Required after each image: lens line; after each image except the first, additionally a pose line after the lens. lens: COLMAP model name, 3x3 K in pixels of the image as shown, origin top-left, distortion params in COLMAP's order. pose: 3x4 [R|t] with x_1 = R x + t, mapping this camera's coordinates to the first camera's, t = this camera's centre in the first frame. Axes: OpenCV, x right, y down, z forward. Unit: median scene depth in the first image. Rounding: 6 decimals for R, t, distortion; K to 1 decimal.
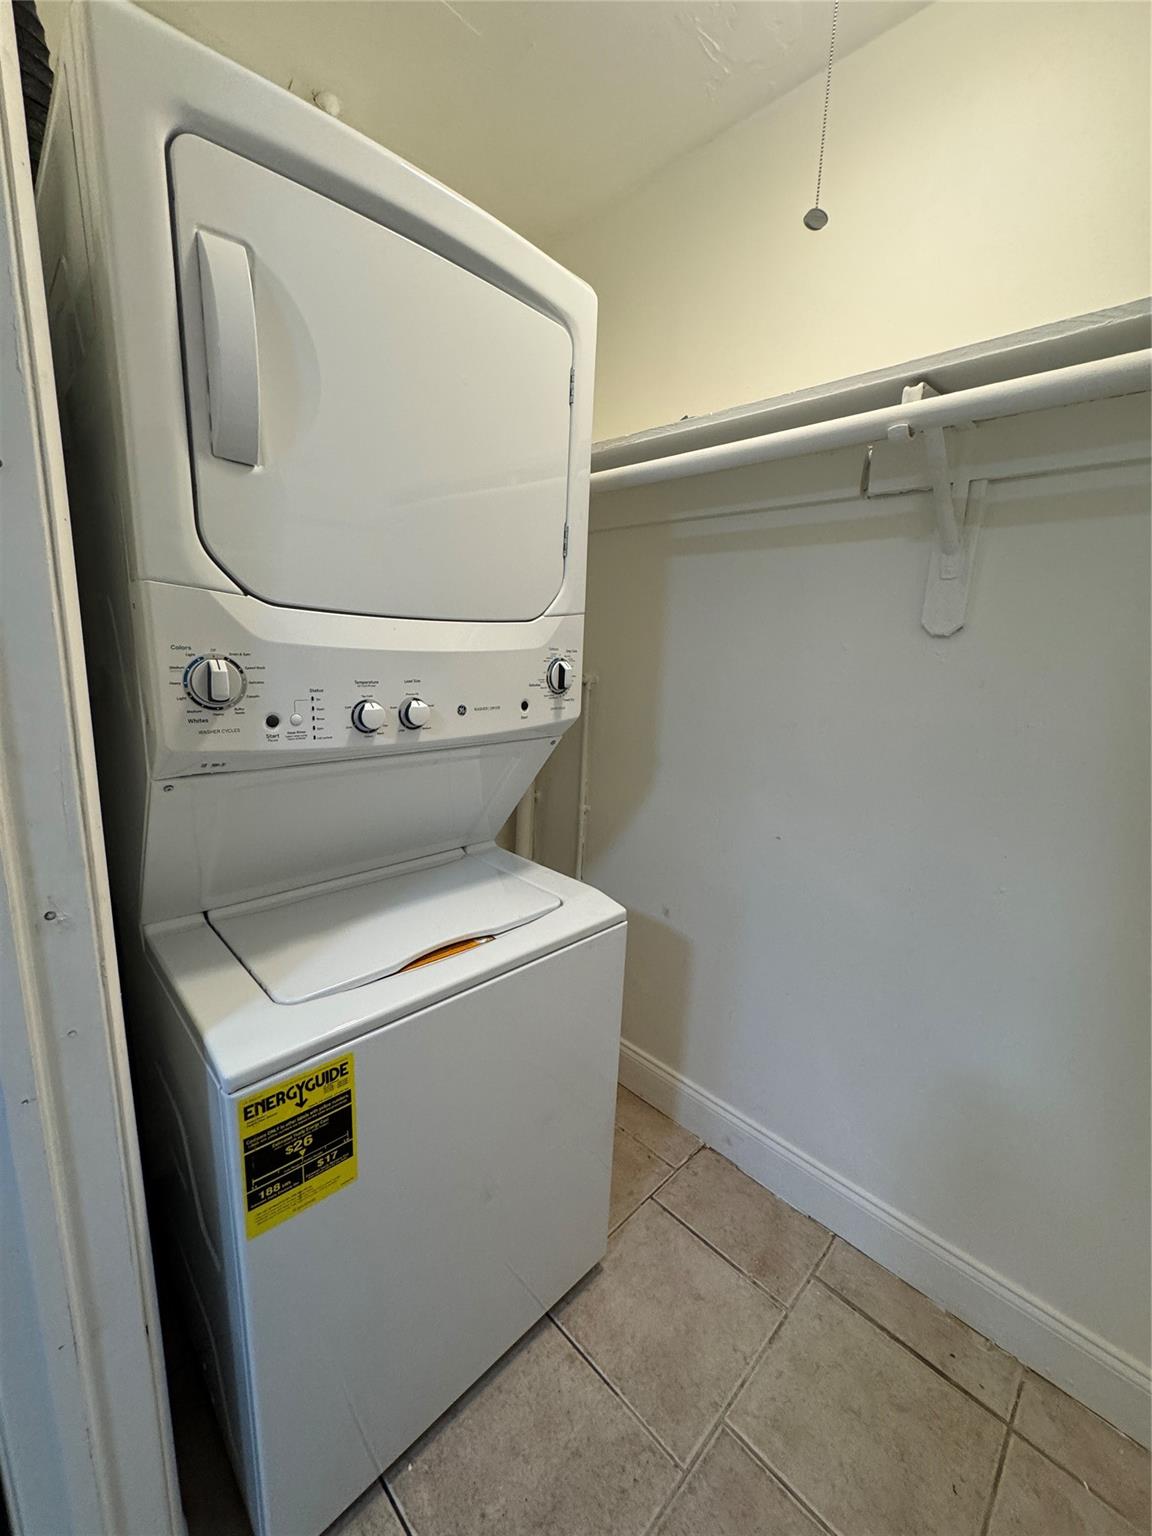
lens RADIAL K [[613.5, 0, 576.0], [0, 613.5, 768.0], [0, 0, 1]] dist [-0.005176, 0.000138]
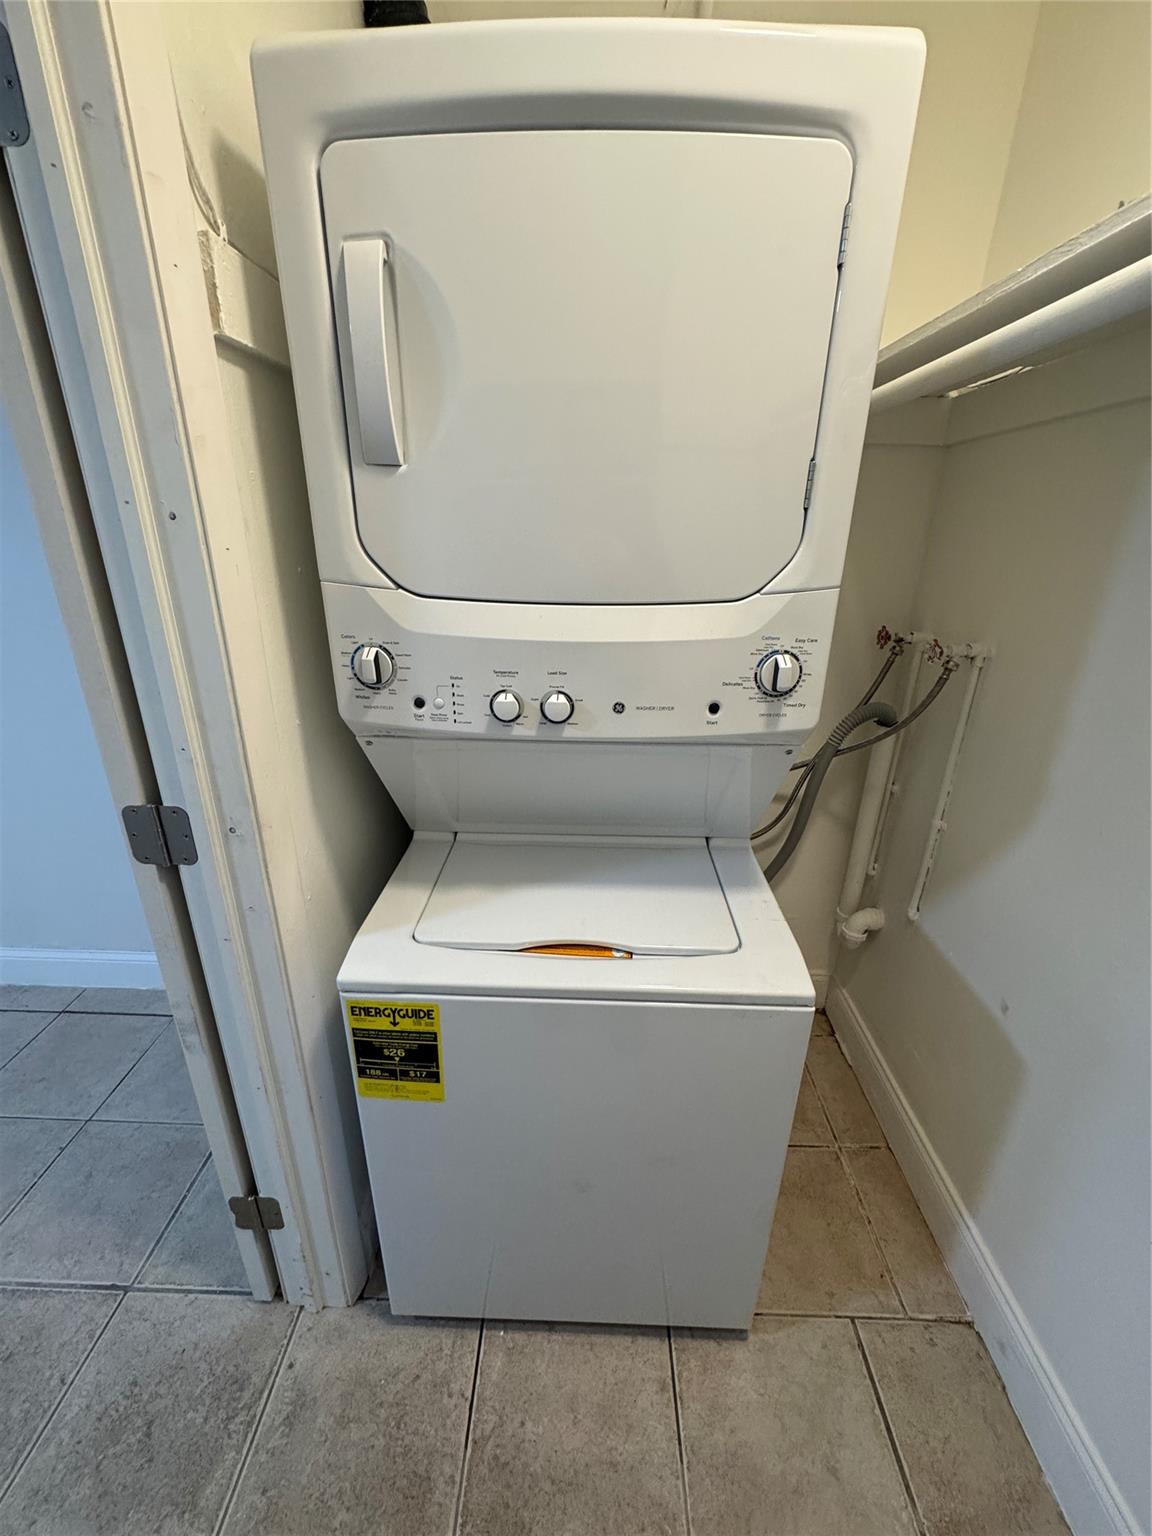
lens RADIAL K [[613.5, 0, 576.0], [0, 613.5, 768.0], [0, 0, 1]] dist [-0.005176, 0.000138]
pose [[0.690061, 0.235784, -0.684268, 0.429156], [-0.132687, 0.970636, 0.200650, -0.195386], [0.711485, -0.047667, 0.701083, 0.367714]]
